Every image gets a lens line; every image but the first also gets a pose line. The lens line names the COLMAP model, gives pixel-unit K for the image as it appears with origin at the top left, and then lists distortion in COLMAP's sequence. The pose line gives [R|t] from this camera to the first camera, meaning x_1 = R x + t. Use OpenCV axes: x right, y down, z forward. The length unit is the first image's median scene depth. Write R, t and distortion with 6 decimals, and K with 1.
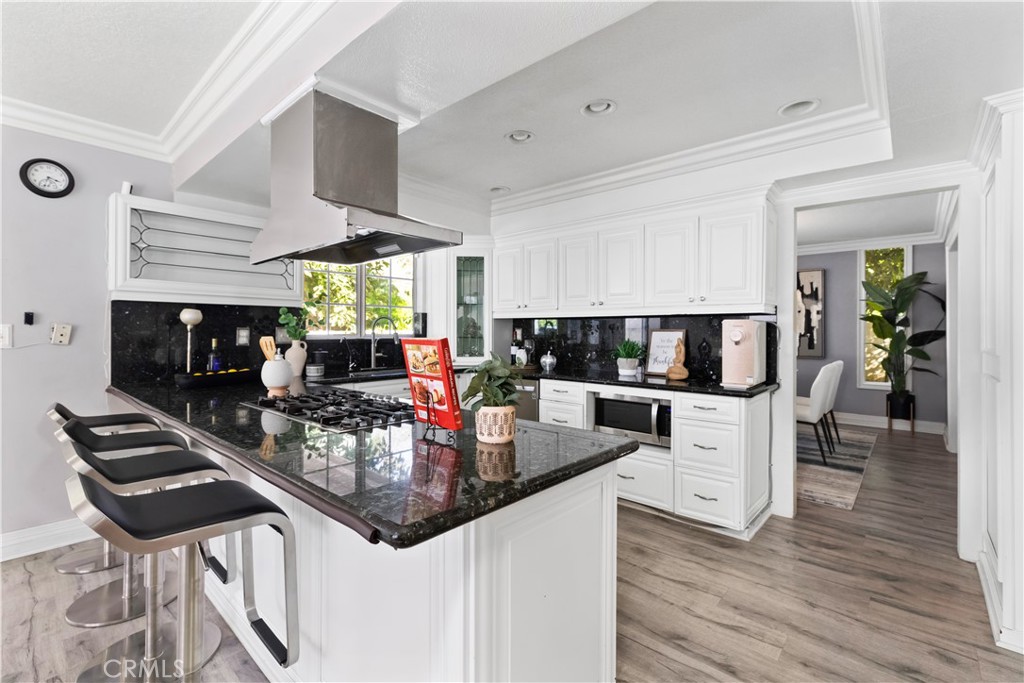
lens RADIAL K [[457.1, 0, 503.6], [0, 457.1, 332.2], [0, 0, 1]] dist [0.003777, 0.000383]
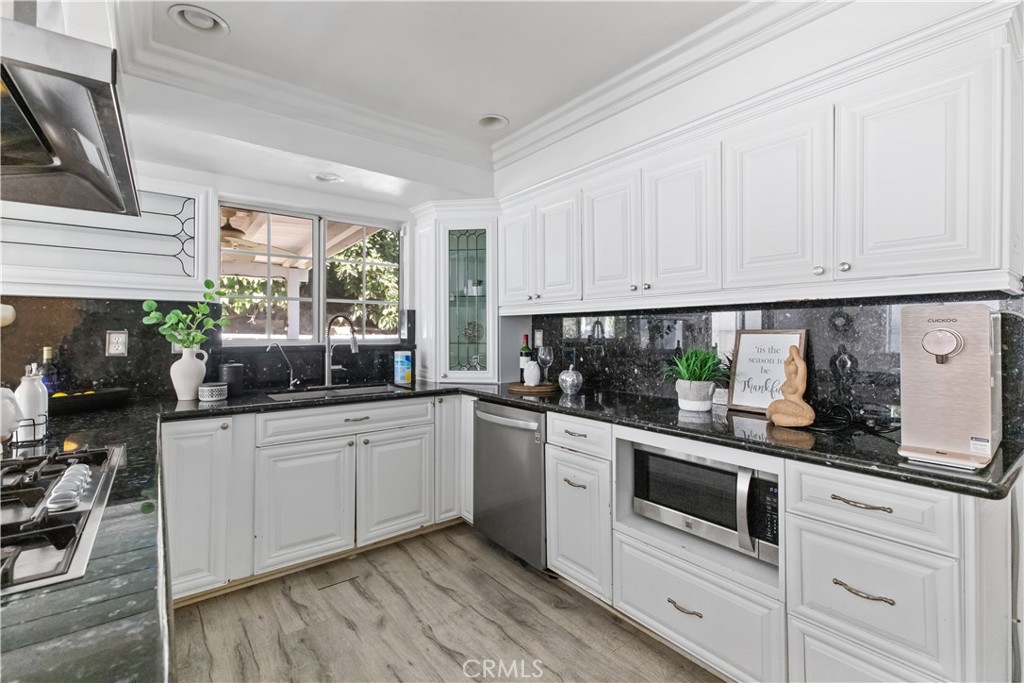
lens RADIAL K [[456.1, 0, 505.6], [0, 456.1, 330.2], [0, 0, 1]] dist [0.001184, 0.000404]
pose [[0.983251, -0.005758, -0.182163, 0.122844], [0.003811, 0.999932, -0.011039, -0.000819], [0.182214, 0.010159, 0.983206, 0.337679]]
